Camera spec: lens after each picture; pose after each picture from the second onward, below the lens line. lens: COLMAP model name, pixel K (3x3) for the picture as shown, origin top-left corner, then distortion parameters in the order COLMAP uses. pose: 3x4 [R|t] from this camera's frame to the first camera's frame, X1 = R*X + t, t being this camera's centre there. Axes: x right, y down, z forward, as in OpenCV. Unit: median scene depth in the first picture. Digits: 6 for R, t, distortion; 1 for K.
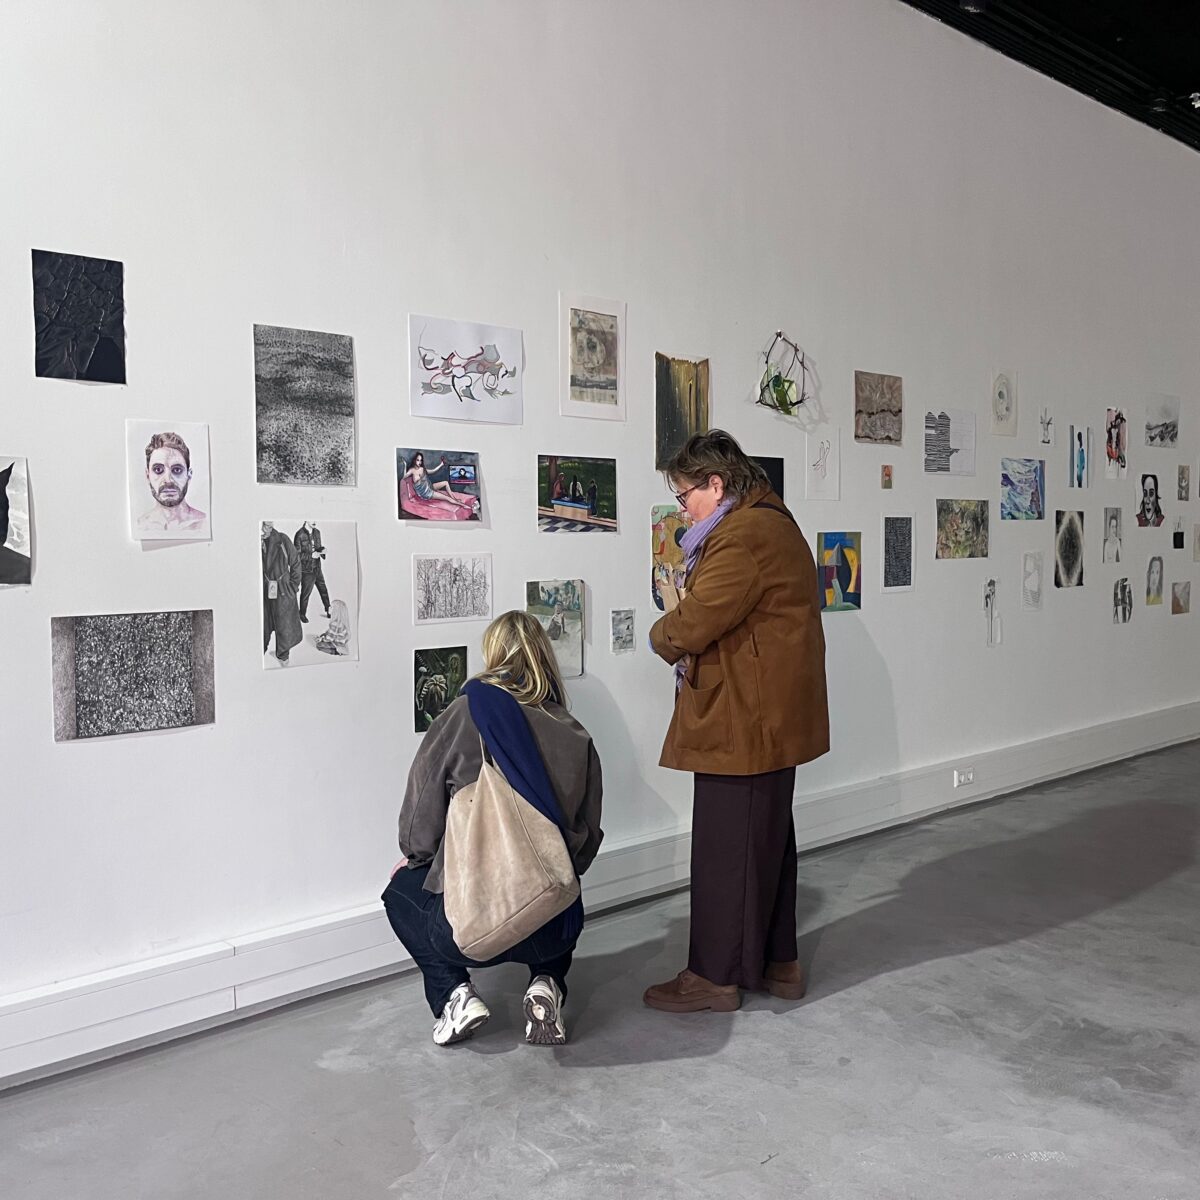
lens RADIAL K [[1252.4, 0, 600.3], [0, 1252.4, 598.4], [0, 0, 1]] dist [0.029722, 0.000000]
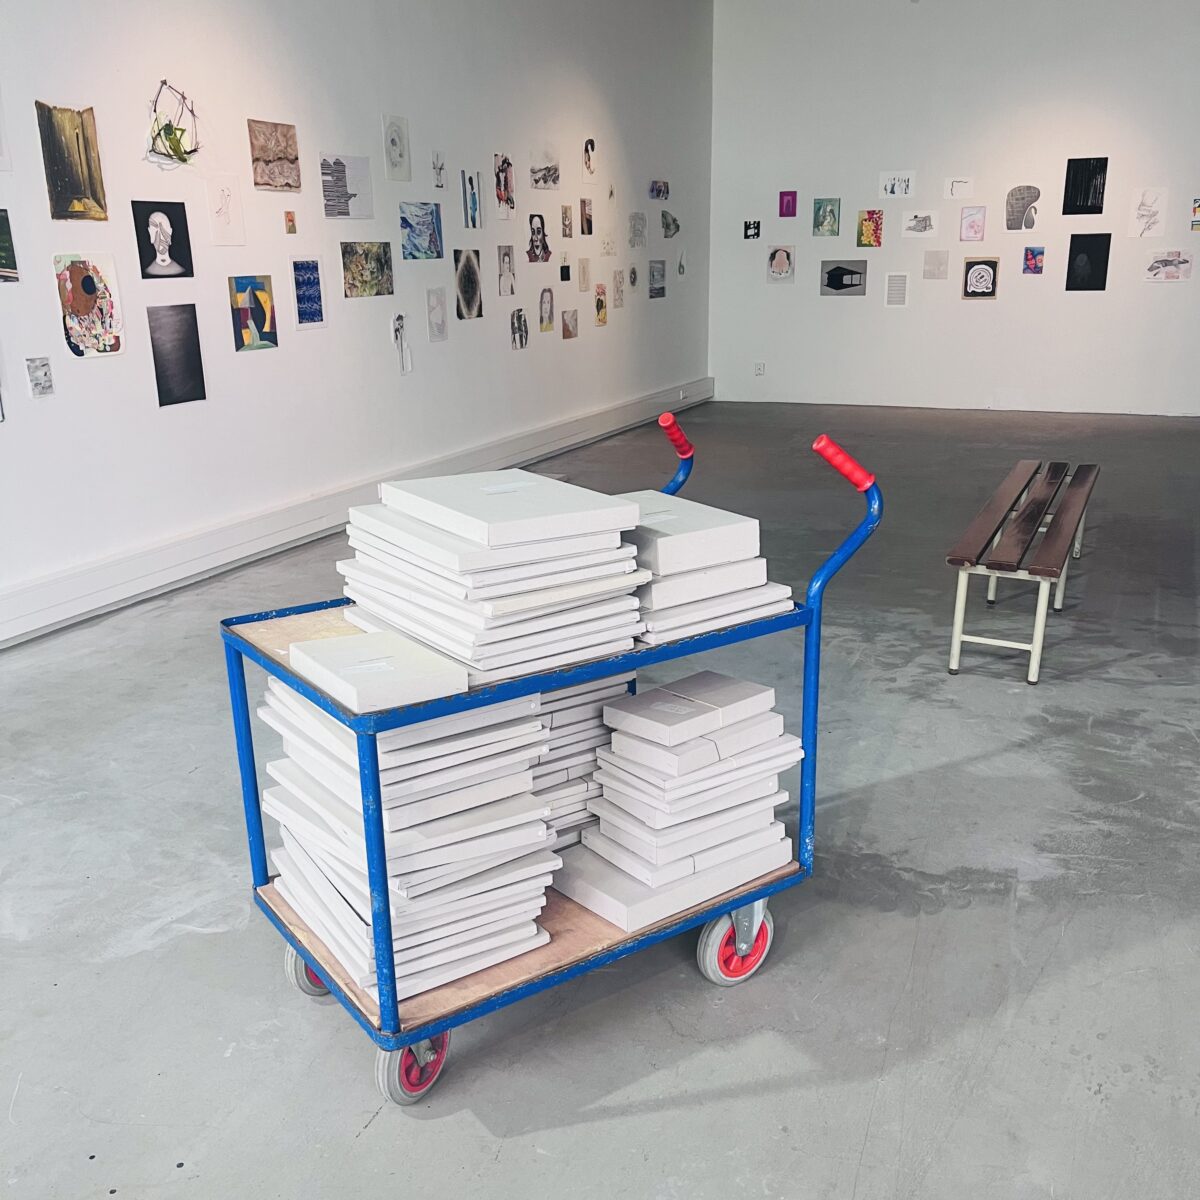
lens RADIAL K [[1252.4, 0, 599.3], [0, 1252.4, 602.7], [0, 0, 1]] dist [0.029722, 0.000000]
pose [[0.919081, -0.128378, 0.372571, 0.022798], [0.049231, 0.975446, 0.214666, 0.004386], [-0.390981, -0.178953, 0.902834, -0.144673]]
